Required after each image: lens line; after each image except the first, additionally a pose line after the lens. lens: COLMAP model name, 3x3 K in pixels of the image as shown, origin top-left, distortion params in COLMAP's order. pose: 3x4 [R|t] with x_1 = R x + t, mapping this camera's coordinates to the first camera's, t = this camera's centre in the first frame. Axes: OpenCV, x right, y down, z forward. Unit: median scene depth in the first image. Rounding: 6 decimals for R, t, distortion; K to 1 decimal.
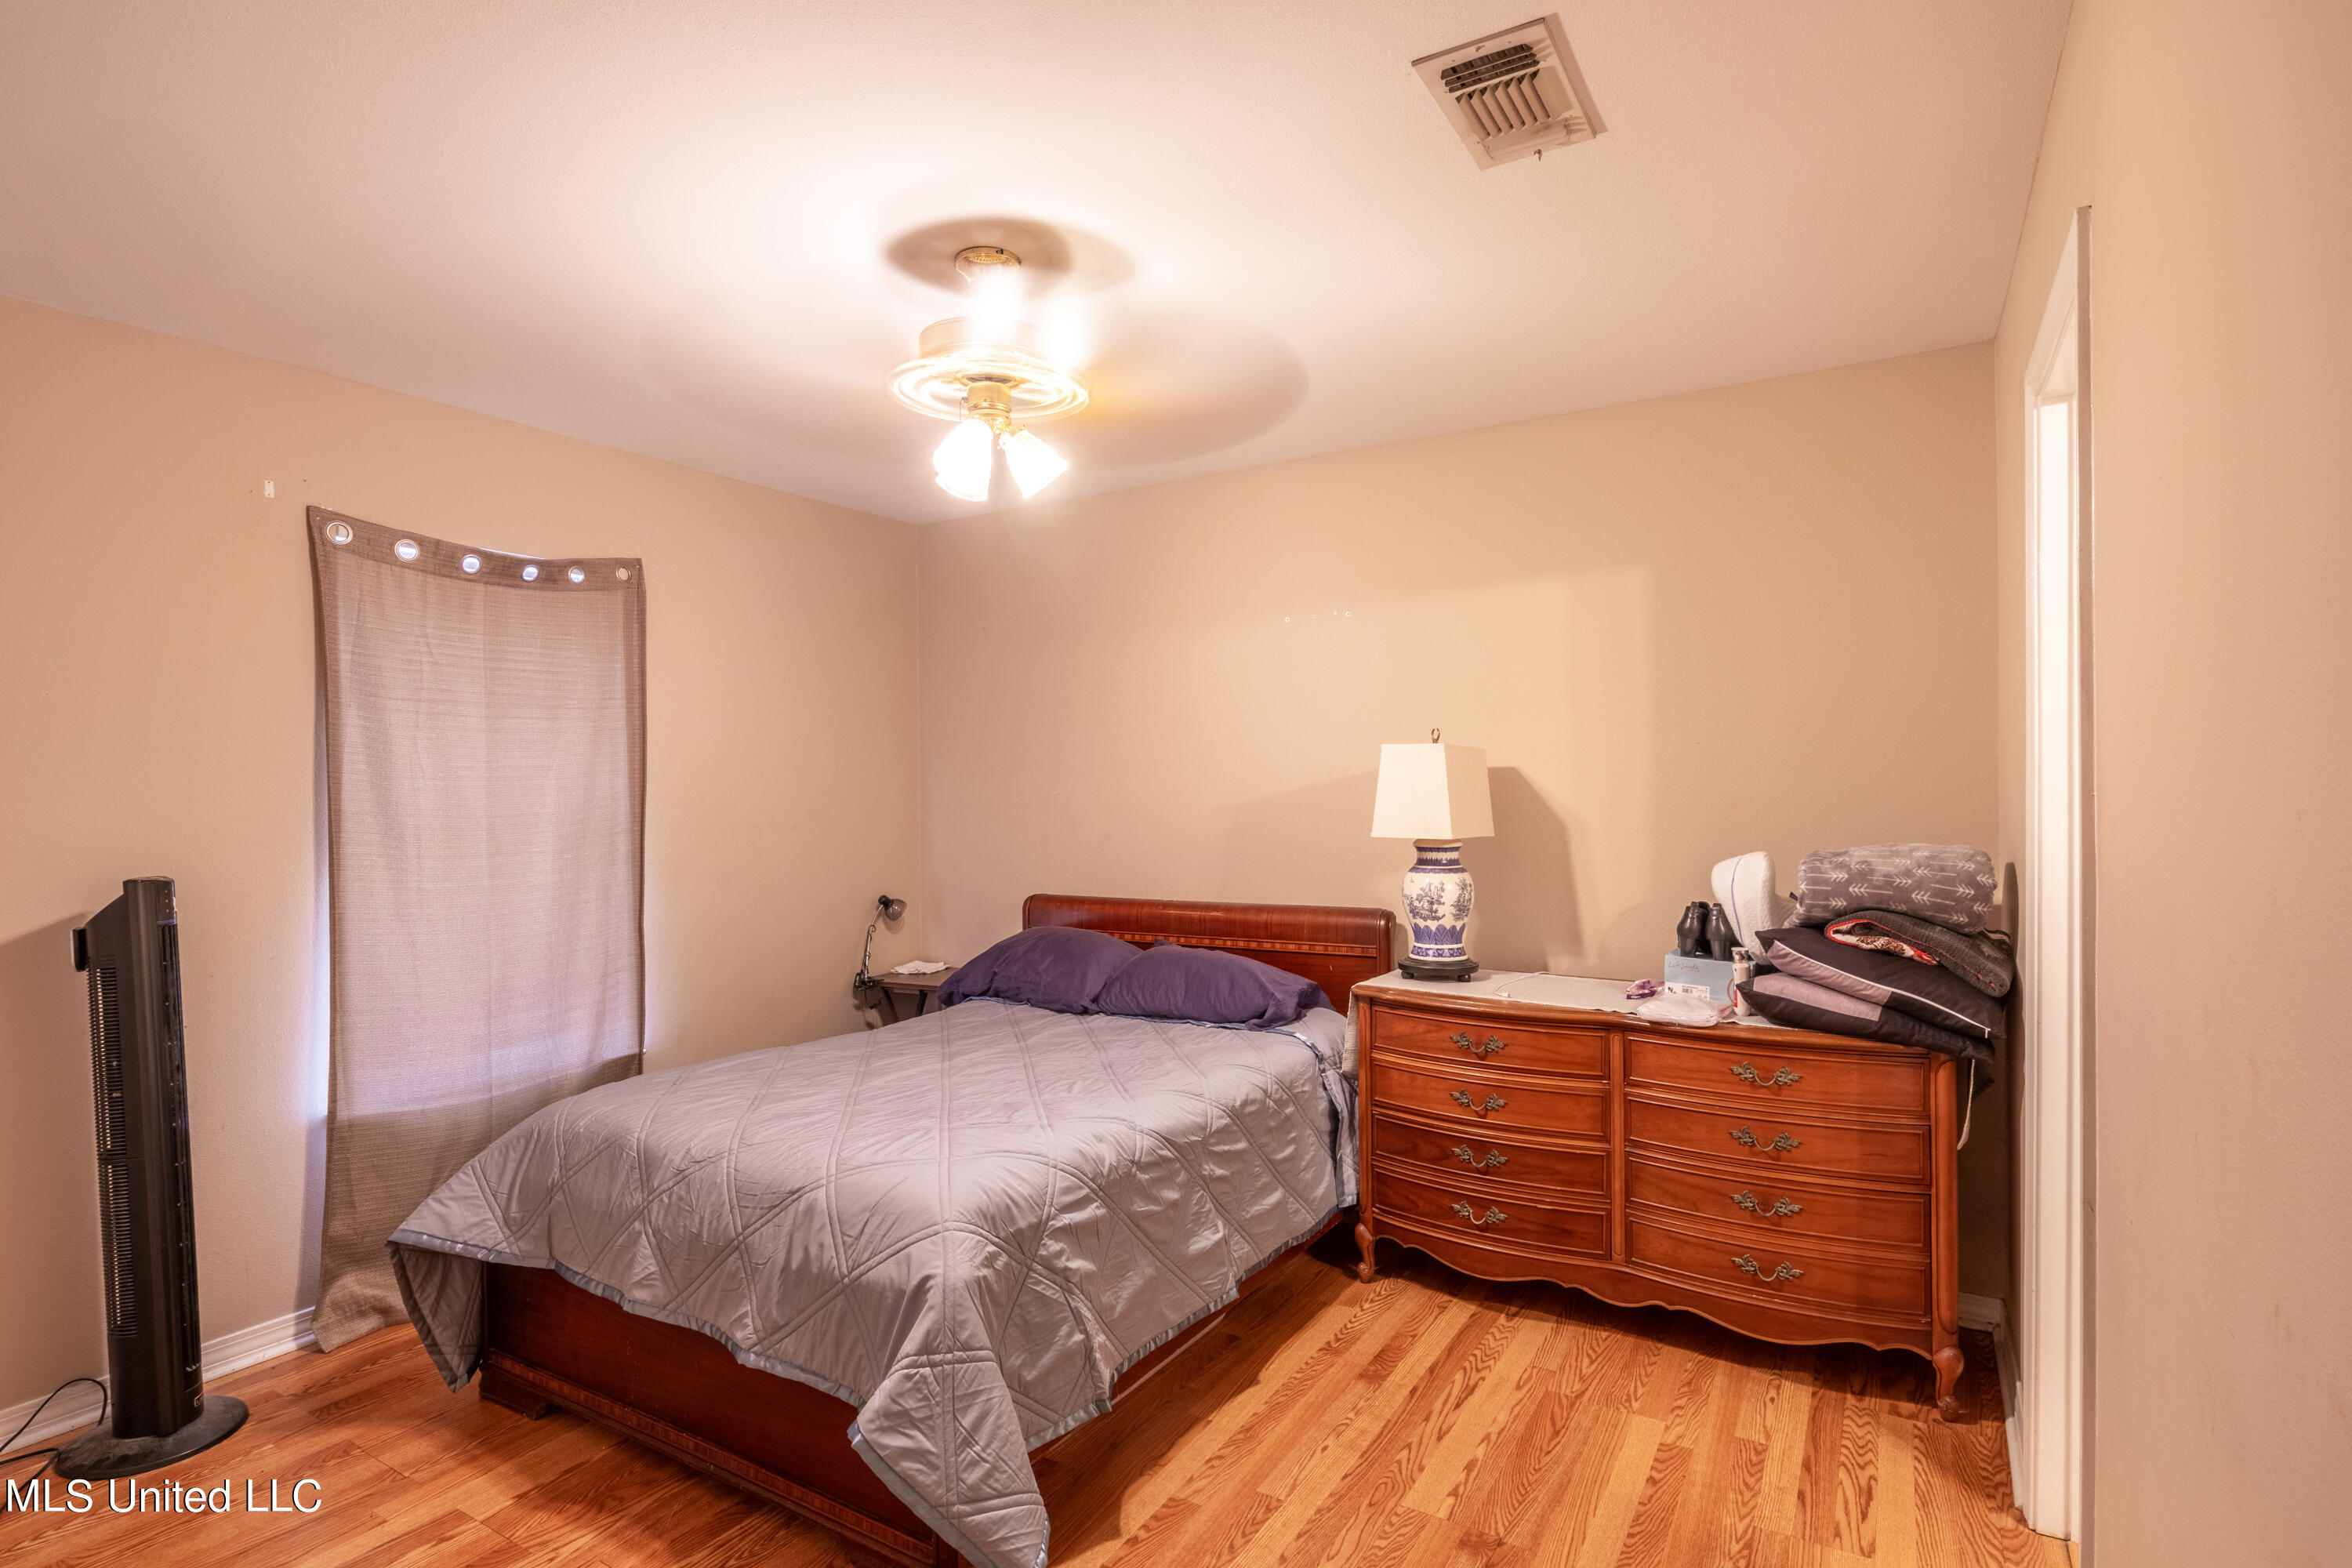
lens RADIAL K [[1184.0, 0, 1174.0], [0, 1184.0, 789.7], [0, 0, 1]] dist [-0.005746, -0.000757]
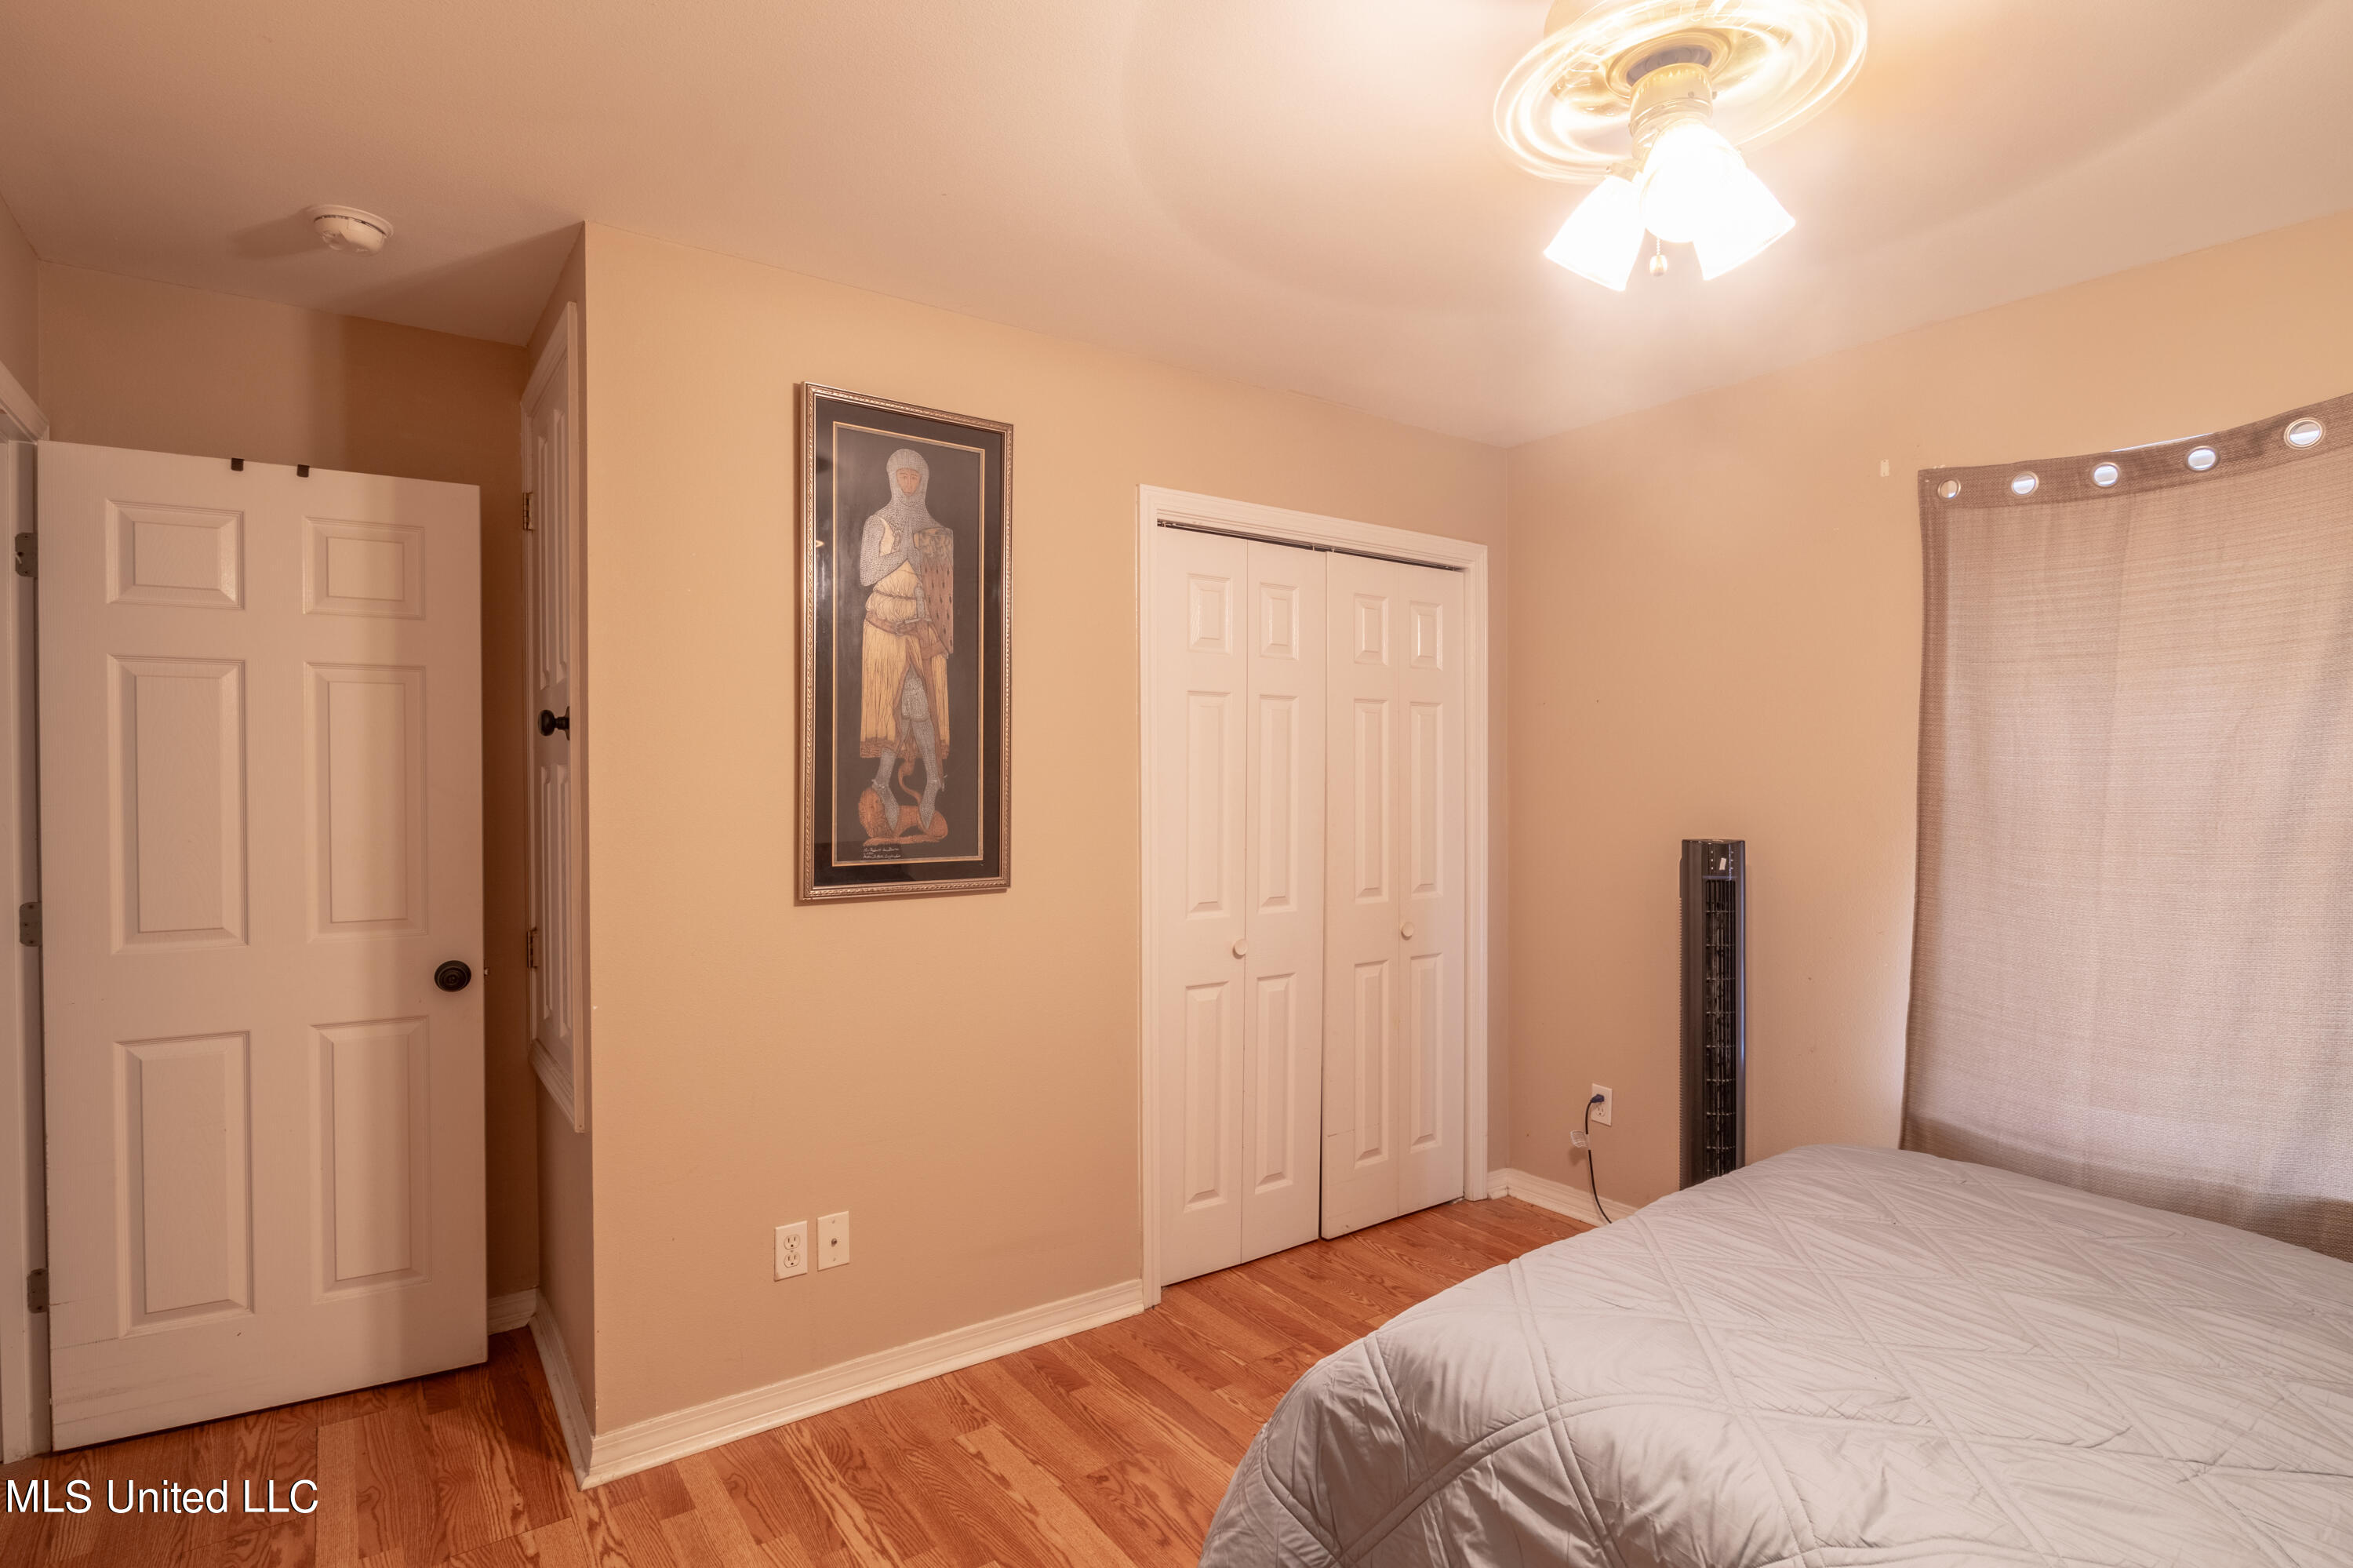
lens RADIAL K [[1184.5, 0, 1175.5], [0, 1184.5, 780.7], [0, 0, 1]] dist [-0.005746, -0.000757]
pose [[-0.394146, 0.015765, -0.918912, 0.385454], [0.007003, 0.999875, 0.014150, -0.006314], [0.919021, -0.000858, -0.394208, 0.805219]]
